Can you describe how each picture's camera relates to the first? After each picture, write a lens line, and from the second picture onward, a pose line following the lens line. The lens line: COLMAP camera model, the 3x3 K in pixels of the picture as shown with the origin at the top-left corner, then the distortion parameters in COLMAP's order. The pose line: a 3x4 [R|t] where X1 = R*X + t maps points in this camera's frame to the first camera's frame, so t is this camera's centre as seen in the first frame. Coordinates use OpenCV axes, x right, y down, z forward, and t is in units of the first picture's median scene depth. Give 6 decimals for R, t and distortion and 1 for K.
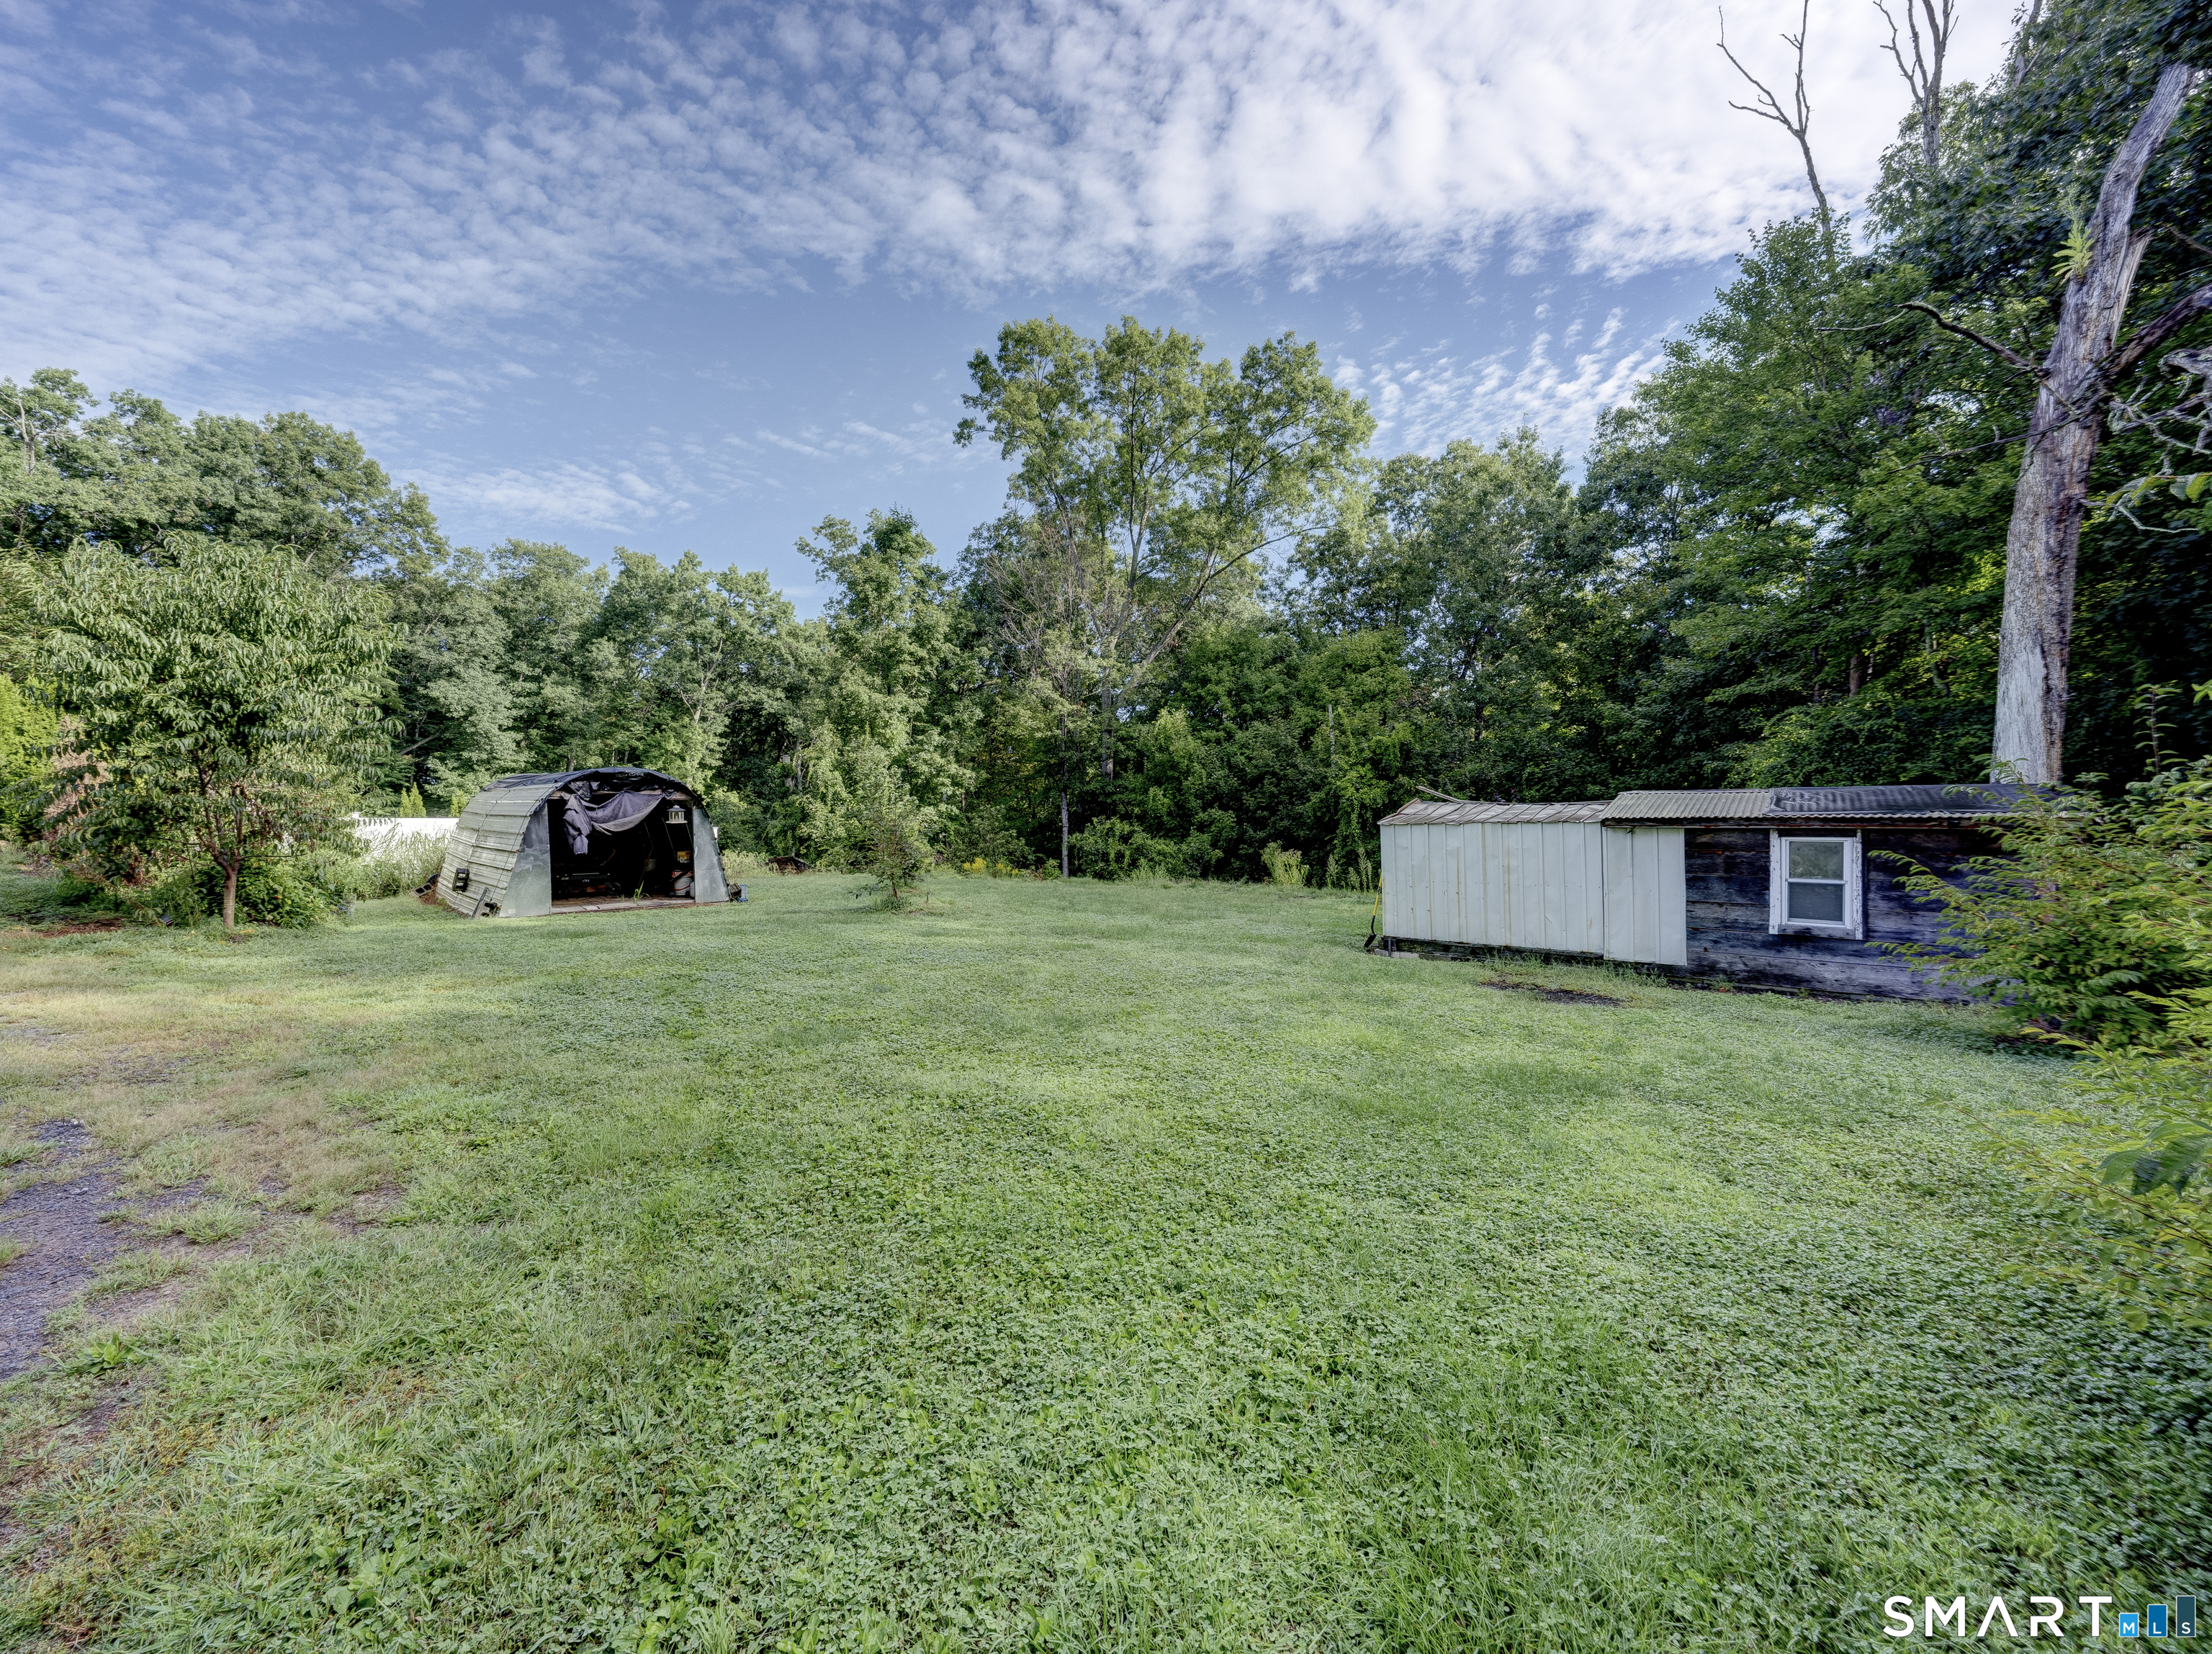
lens RADIAL K [[849.0, 0, 1092.2], [0, 849.0, 824.8], [0, 0, 1]] dist [-0.003218, -0.000332]
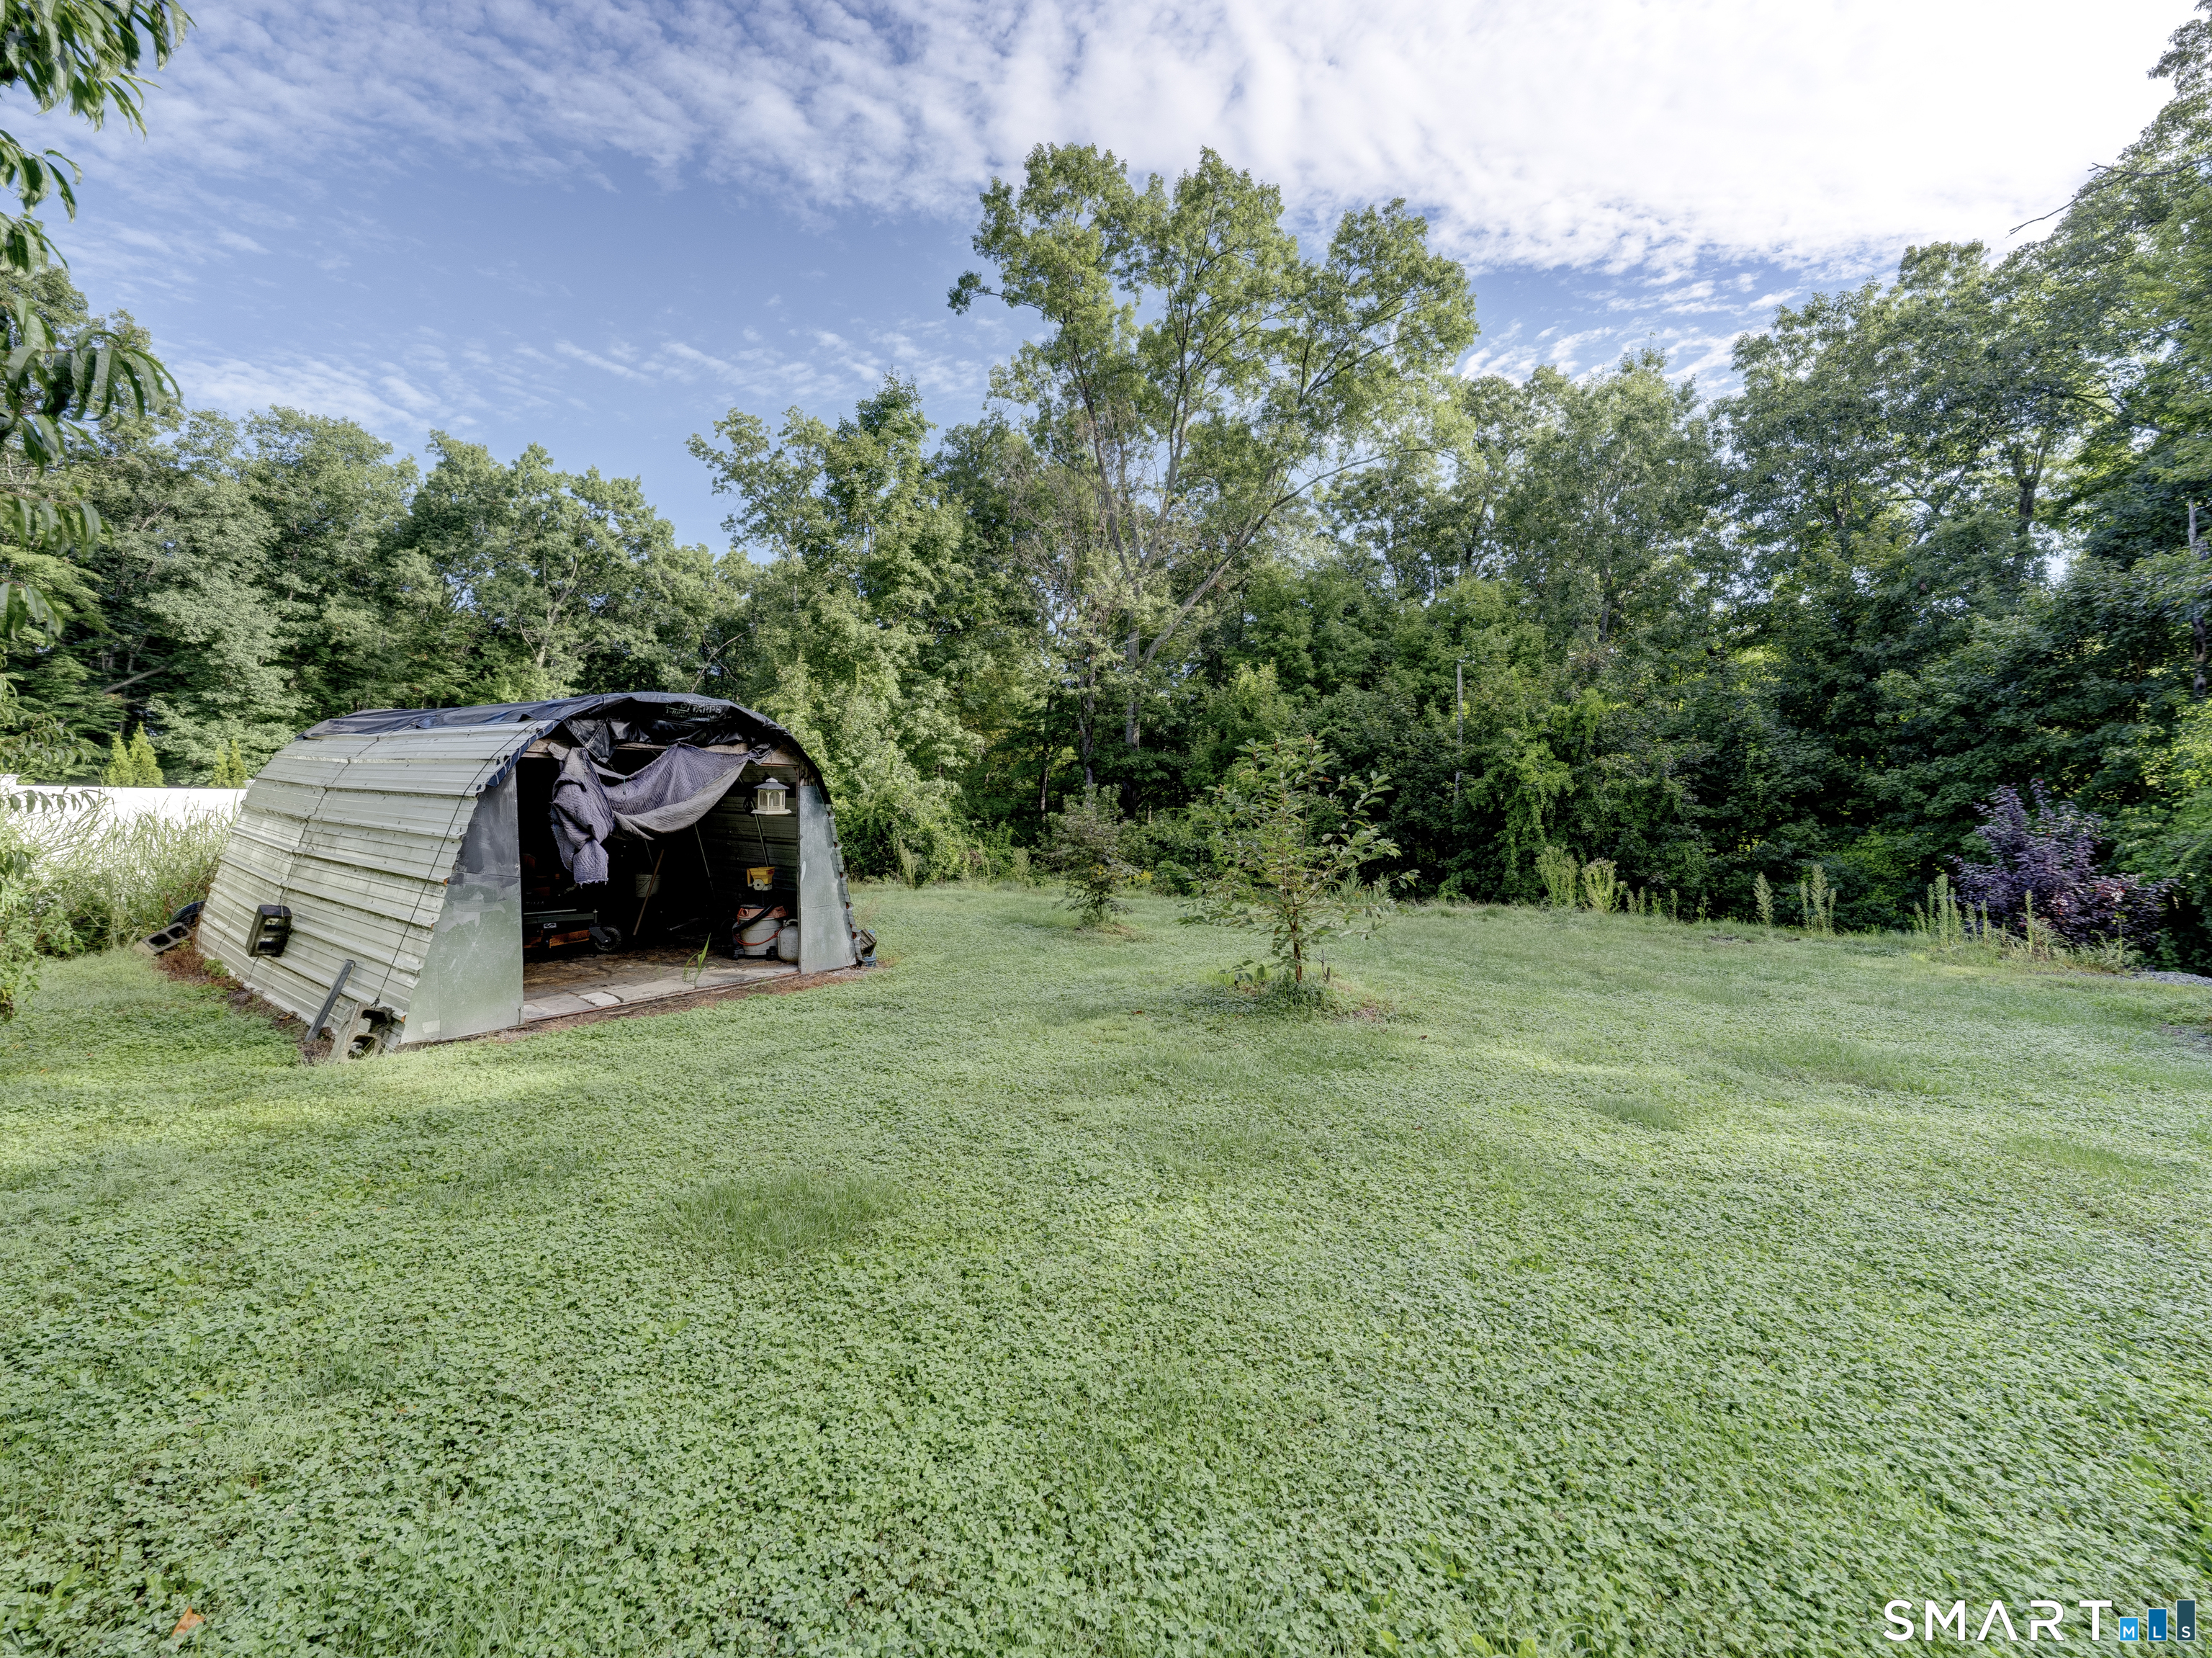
lens RADIAL K [[907.4, 0, 1115.5], [0, 907.4, 816.2], [0, 0, 1]] dist [-0.010532, 0.002343]
pose [[0.986866, 0.015452, 0.160803, -0.126818], [-0.017677, 0.999767, 0.012416, -0.003579], [-0.160573, -0.015095, 0.986908, 0.152288]]
